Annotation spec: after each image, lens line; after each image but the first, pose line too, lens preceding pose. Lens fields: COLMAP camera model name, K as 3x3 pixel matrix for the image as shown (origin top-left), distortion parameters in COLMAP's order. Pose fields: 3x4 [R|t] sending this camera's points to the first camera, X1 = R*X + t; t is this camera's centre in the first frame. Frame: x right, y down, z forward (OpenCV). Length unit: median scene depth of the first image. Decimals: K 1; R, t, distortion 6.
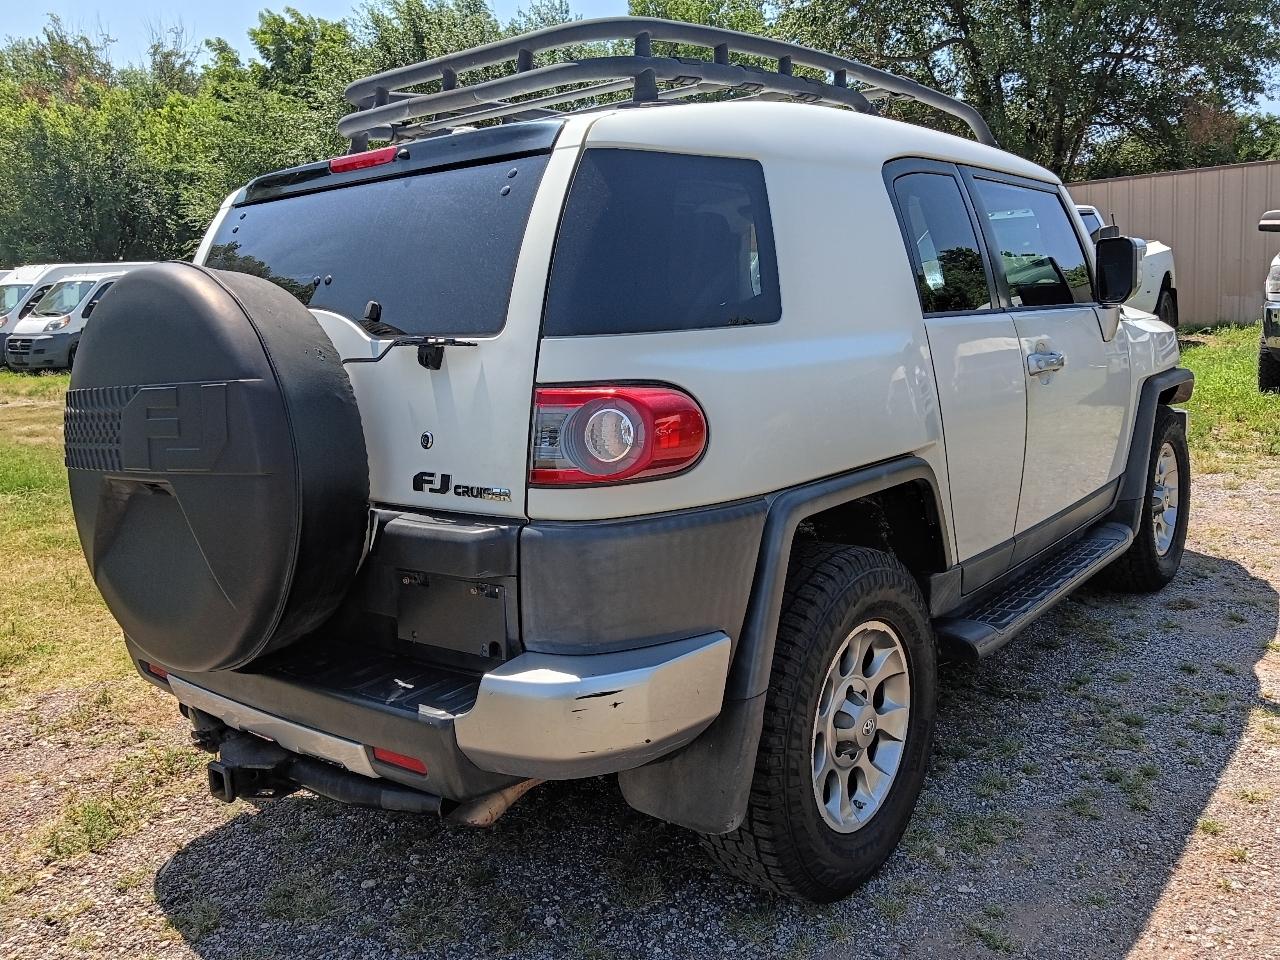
lens RADIAL K [[1062.2, 0, 627.3], [0, 1062.2, 483.9], [0, 0, 1]] dist [0.005597, -0.014023]
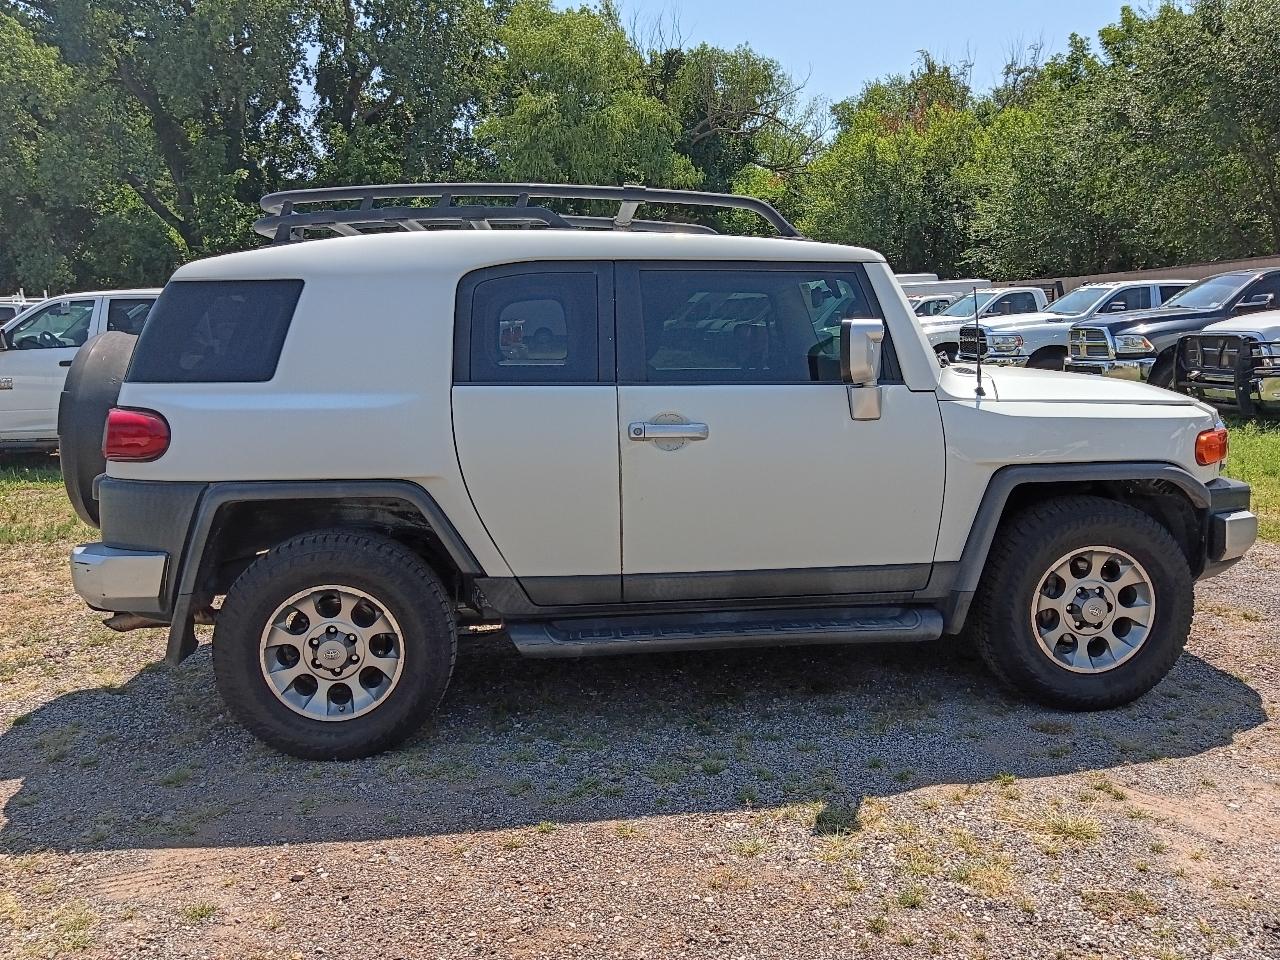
lens RADIAL K [[1062.2, 0, 638.1], [0, 1062.2, 480.8], [0, 0, 1]] dist [0.005597, -0.014023]
pose [[0.704699, 0.139309, -0.695696, 1.815018], [-0.141719, 0.988413, 0.054370, -0.184535], [0.695209, 0.060278, 0.716276, 0.251476]]
